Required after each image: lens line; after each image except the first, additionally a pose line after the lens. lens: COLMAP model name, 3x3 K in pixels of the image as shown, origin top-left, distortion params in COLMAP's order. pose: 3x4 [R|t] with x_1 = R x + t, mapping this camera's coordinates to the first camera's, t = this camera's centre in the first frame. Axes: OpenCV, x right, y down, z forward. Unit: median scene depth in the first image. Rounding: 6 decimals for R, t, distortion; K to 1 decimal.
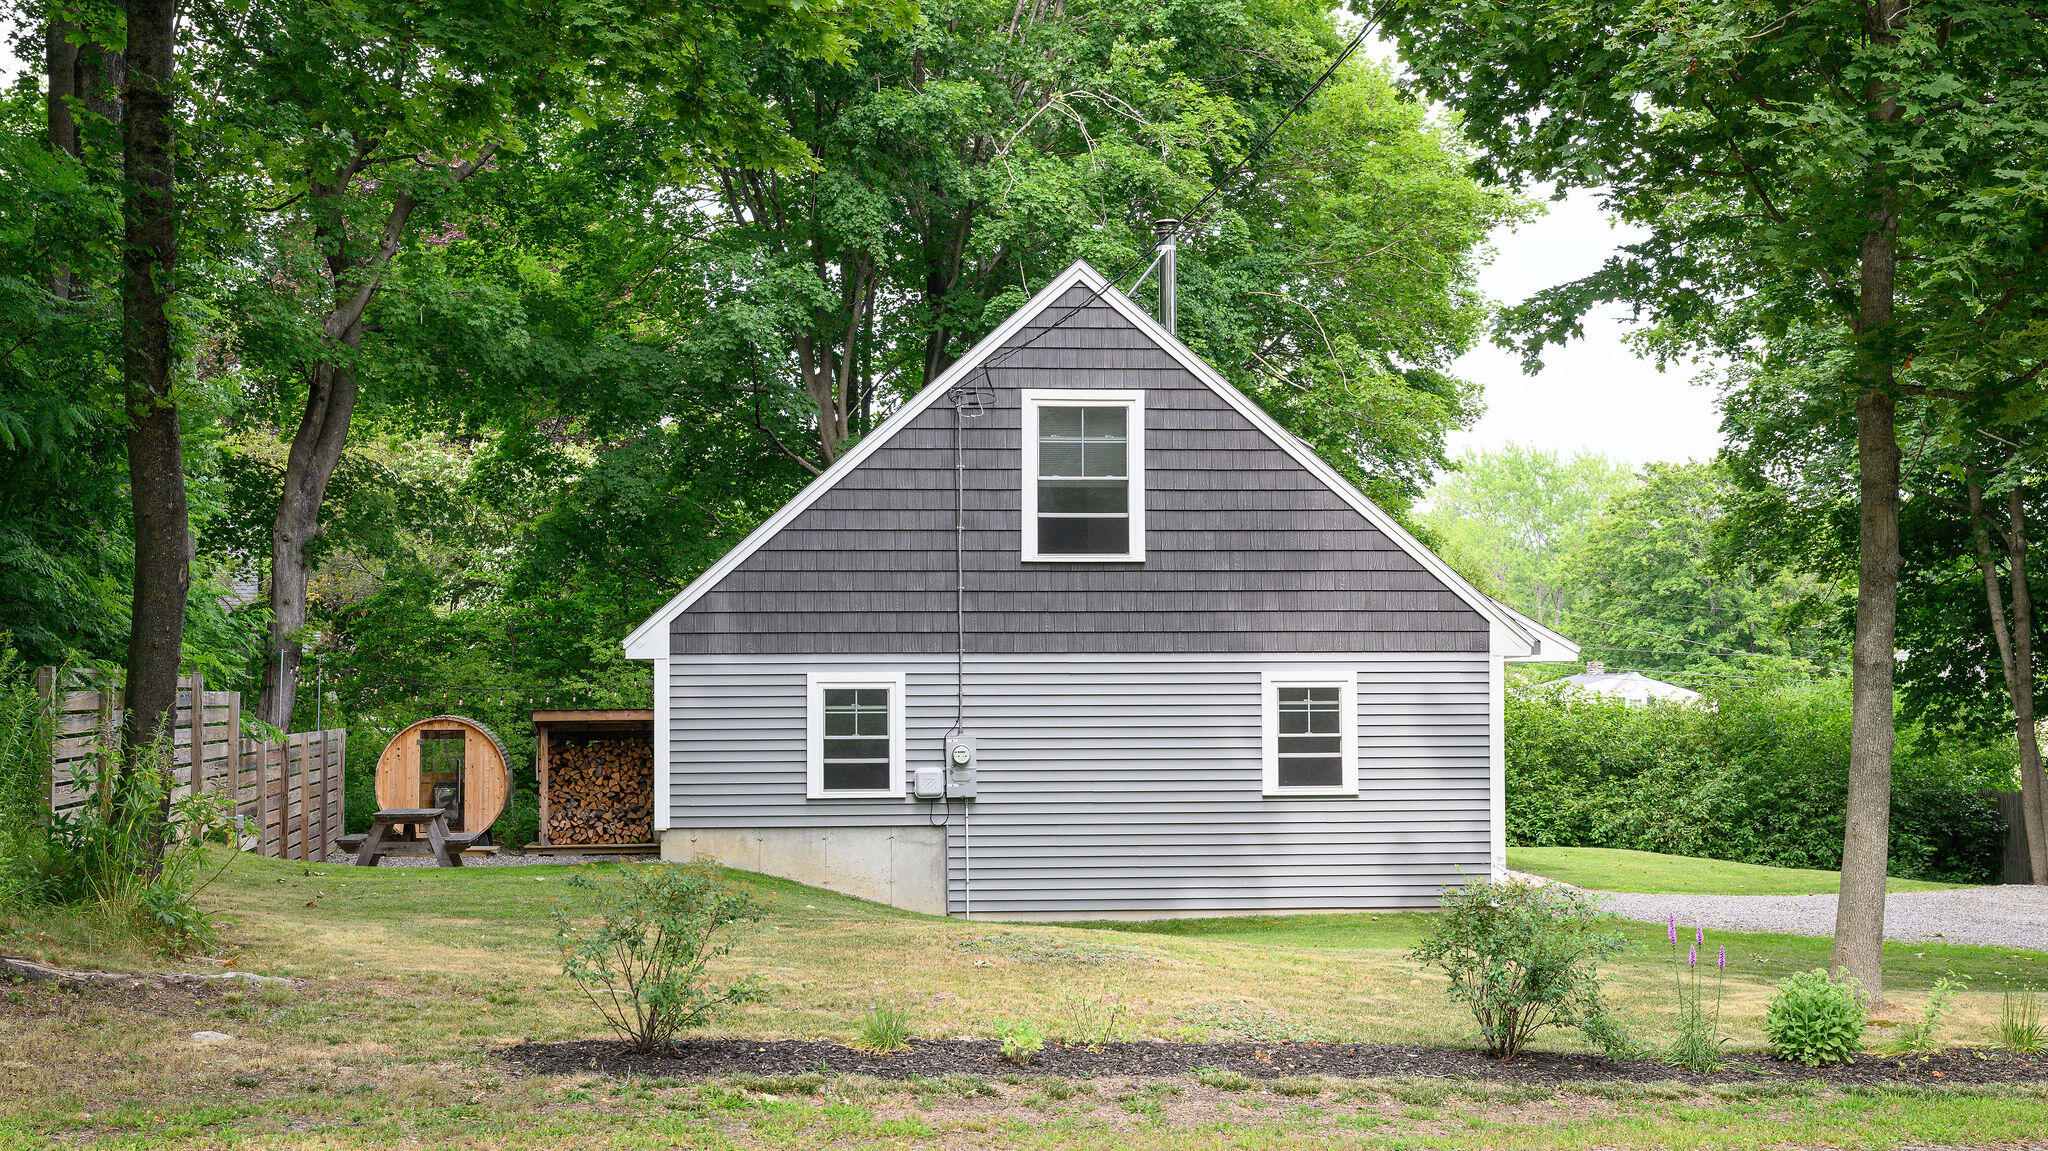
lens RADIAL K [[2730.9, 0, 1025.3], [0, 2730.9, 574.7], [0, 0, 1]] dist [-0.097077, 0.000000]
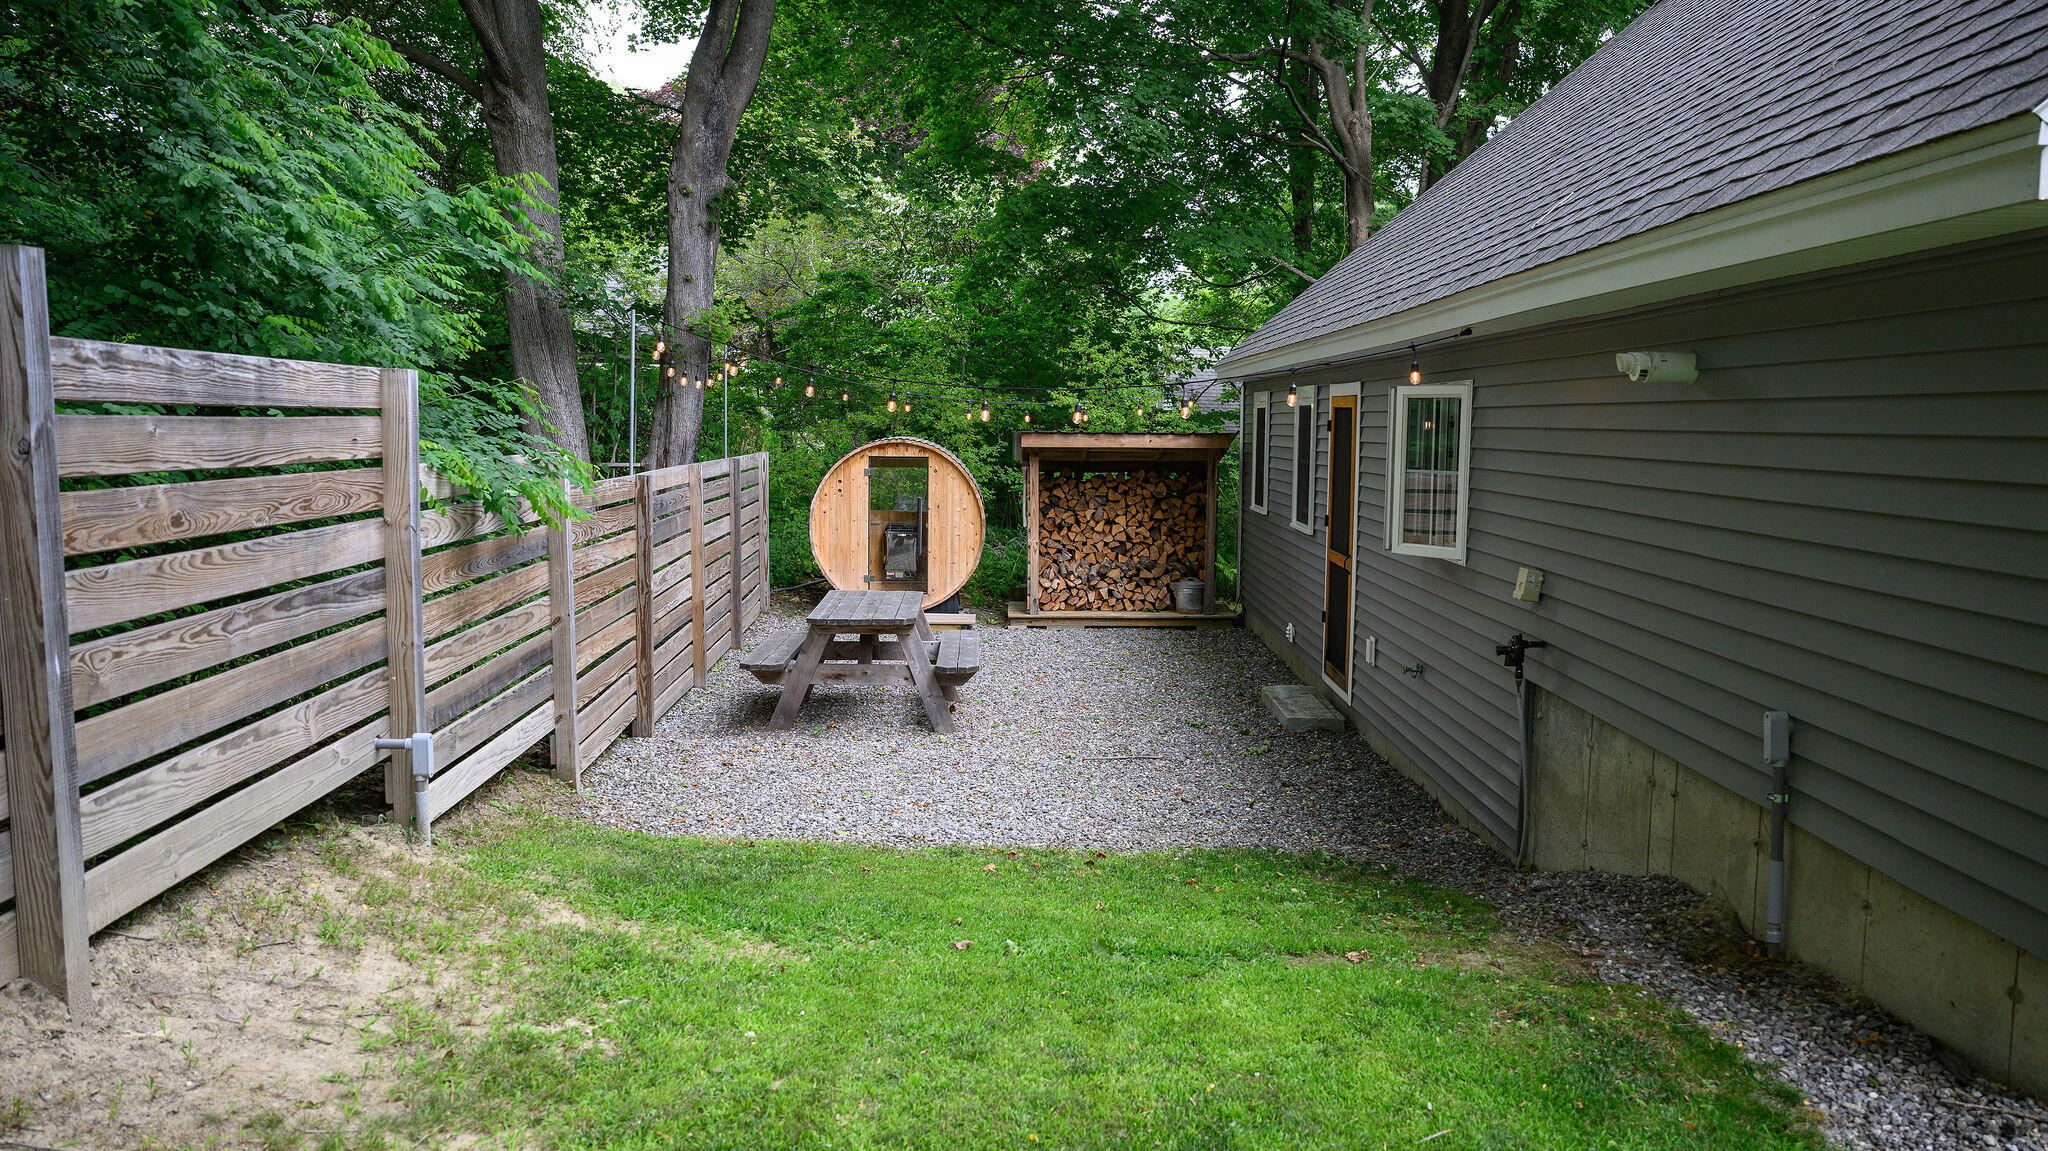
lens RADIAL K [[1408.6, 0, 1028.0], [0, 1408.6, 575.8], [0, 0, 1]] dist [0.007067, 0.003237]
pose [[0.996730, 0.026837, -0.076217, -0.147664], [-0.015070, 0.988425, 0.150963, 0.030329], [0.079386, -0.149321, 0.985597, 0.613091]]
